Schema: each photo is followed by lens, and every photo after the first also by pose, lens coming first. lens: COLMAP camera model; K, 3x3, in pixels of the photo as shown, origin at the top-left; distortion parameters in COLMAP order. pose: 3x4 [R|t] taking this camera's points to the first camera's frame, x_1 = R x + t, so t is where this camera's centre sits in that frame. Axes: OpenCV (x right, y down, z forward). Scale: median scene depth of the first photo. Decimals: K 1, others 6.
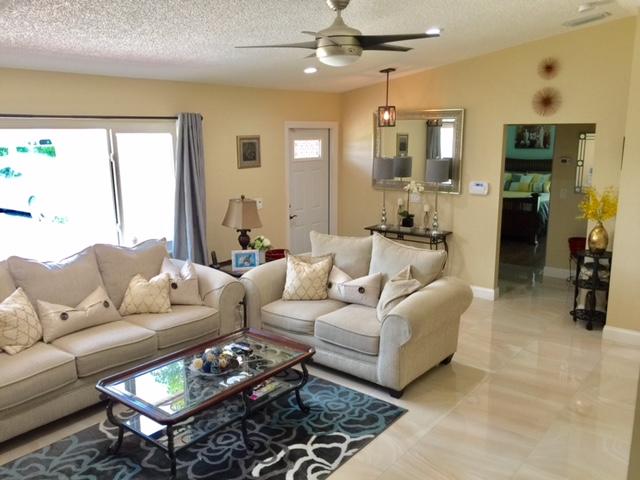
lens RADIAL K [[555.9, 0, 319.7], [0, 555.9, 239.9], [0, 0, 1]] dist [0.071225, -0.082897]
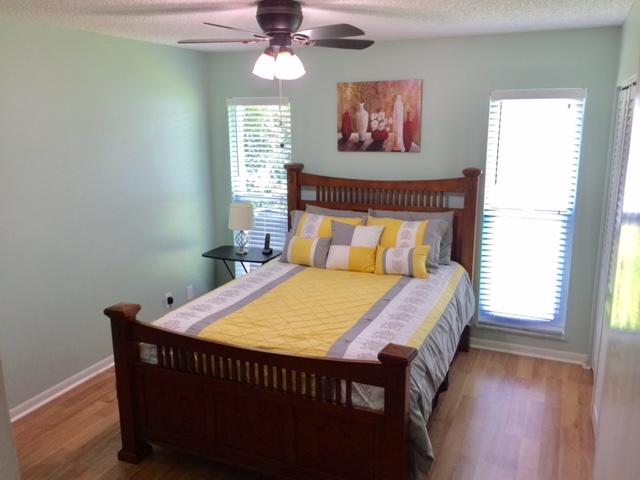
lens RADIAL K [[555.9, 0, 321.0], [0, 555.9, 240.5], [0, 0, 1]] dist [0.071225, -0.082897]
pose [[0.969481, -0.064613, 0.236499, 0.241501], [0.055187, 0.997403, 0.046268, -0.120634], [-0.238874, -0.031805, 0.970530, 0.623319]]
